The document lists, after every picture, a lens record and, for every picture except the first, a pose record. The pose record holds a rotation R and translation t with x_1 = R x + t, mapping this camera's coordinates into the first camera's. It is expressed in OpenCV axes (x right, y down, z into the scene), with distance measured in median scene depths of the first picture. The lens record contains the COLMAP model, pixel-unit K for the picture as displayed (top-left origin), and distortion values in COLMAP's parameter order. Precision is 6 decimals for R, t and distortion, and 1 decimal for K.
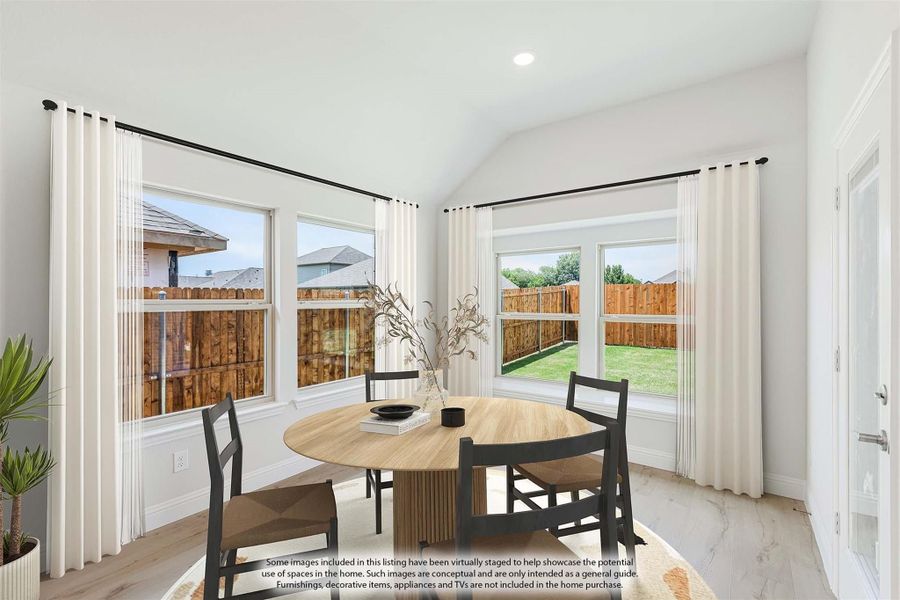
lens RADIAL K [[392.8, 0, 453.8], [0, 392.8, 297.8], [0, 0, 1]] dist [0.000792, -0.000462]
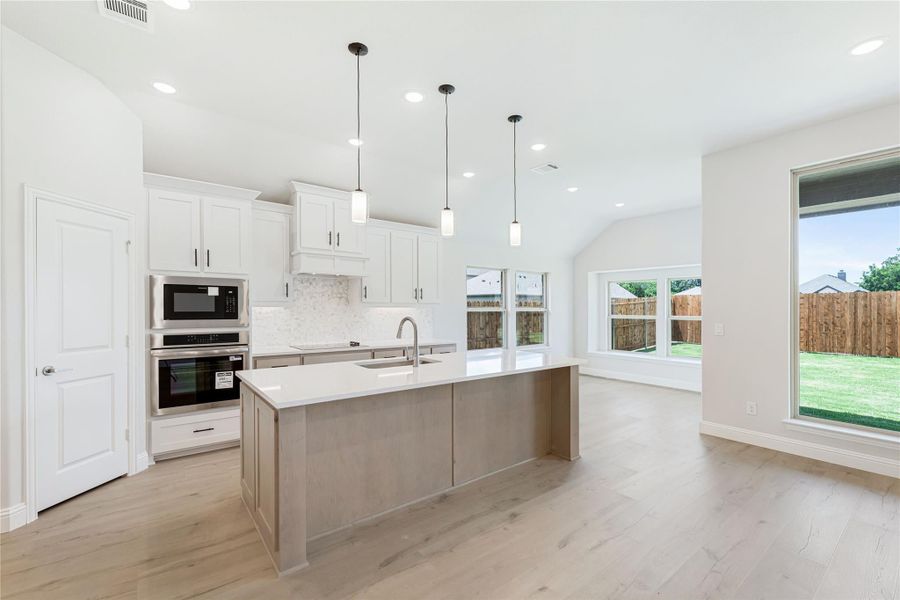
lens RADIAL K [[392.8, 0, 462.1], [0, 392.8, 306.8], [0, 0, 1]] dist [0.000792, -0.000462]
pose [[0.967127, 0.005483, -0.254236, -0.078995], [-0.003696, 0.999965, 0.007504, -0.009827], [0.254268, -0.006318, 0.967113, -0.899499]]
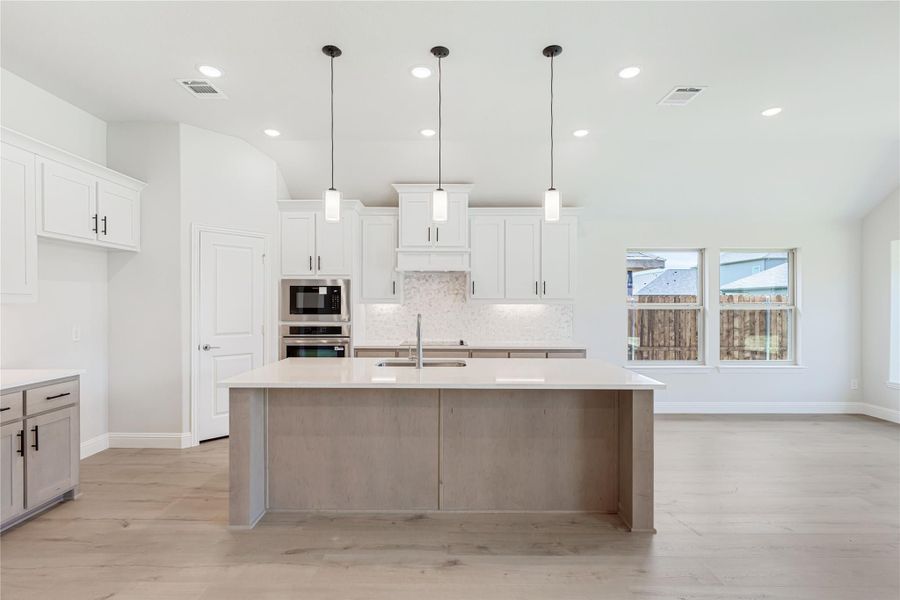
lens RADIAL K [[435.6, 0, 445.5], [0, 435.6, 305.8], [0, 0, 1]] dist [-0.003249, 0.000987]
pose [[0.586056, 0.006255, -0.810246, 0.254804], [0.004760, 0.999926, 0.011162, -0.007060], [0.810256, -0.010398, 0.585983, -0.628991]]
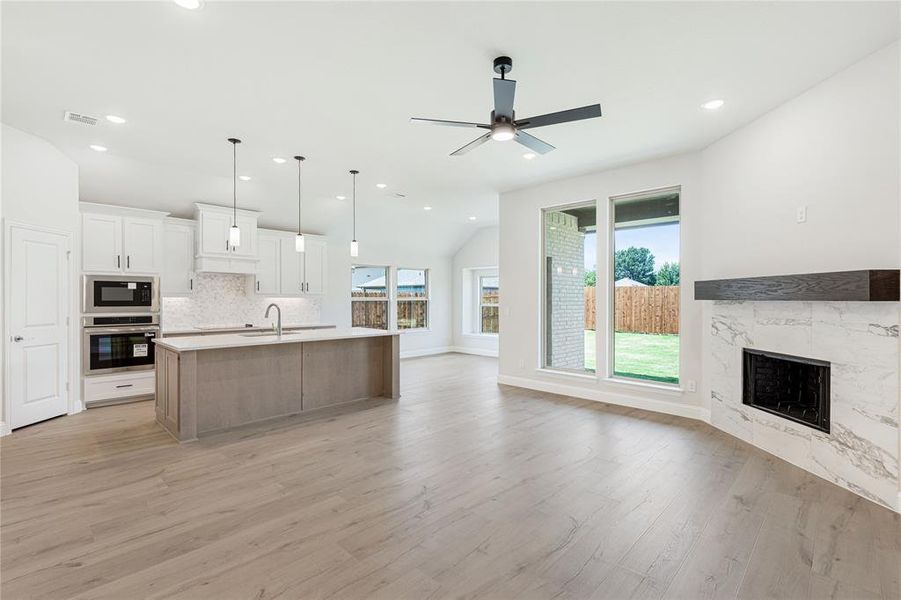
lens RADIAL K [[416.1, 0, 468.5], [0, 416.1, 294.7], [0, 0, 1]] dist [-0.004768, 0.001171]
pose [[0.994289, 0.004610, -0.106619, 0.295249], [-0.004516, 0.999989, 0.001118, -0.014114], [0.106623, -0.000630, 0.994299, -1.316560]]
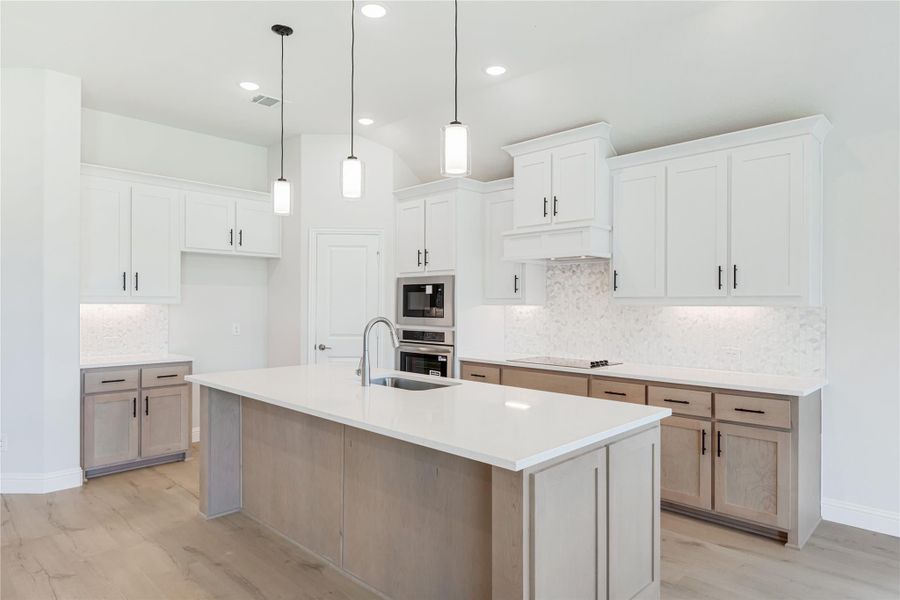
lens RADIAL K [[542.3, 0, 427.1], [0, 542.3, 303.9], [0, 0, 1]] dist [-0.000083, 0.001406]
pose [[-0.163035, -0.001385, -0.986619, 0.330416], [0.004760, 0.999986, -0.002191, -0.001385], [0.986609, -0.005054, -0.163026, -0.071616]]
